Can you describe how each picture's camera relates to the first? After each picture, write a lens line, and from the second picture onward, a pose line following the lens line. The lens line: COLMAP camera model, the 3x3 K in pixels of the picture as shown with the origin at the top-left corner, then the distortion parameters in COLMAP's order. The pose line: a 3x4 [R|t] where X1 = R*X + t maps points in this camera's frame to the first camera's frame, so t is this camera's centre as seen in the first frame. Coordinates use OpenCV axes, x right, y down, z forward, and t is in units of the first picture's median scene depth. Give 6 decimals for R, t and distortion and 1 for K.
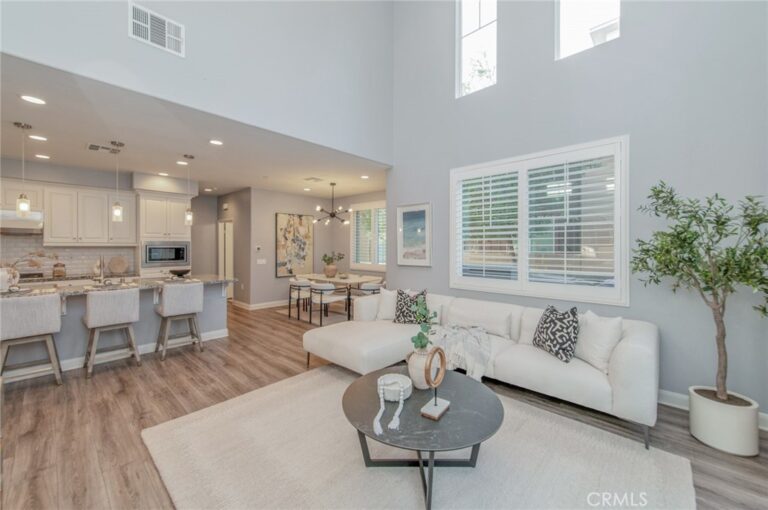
lens RADIAL K [[307.3, 0, 382.7], [0, 307.3, 239.6], [0, 0, 1]] dist [-0.000909, -0.000121]
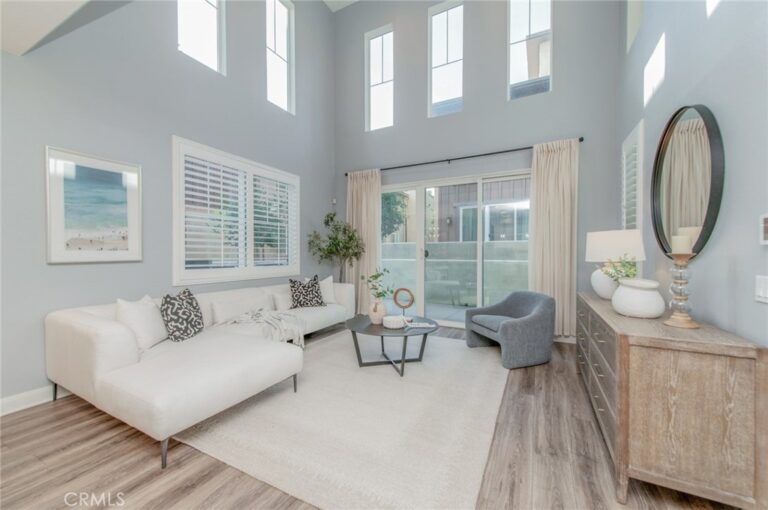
lens RADIAL K [[299.7, 0, 385.2], [0, 299.7, 256.8], [0, 0, 1]] dist [0.011654, -0.000081]
pose [[-0.271596, -0.010768, 0.962351, -0.759513], [-0.031915, 0.999488, 0.002177, 0.070555], [-0.961882, -0.030122, -0.271801, 0.781779]]
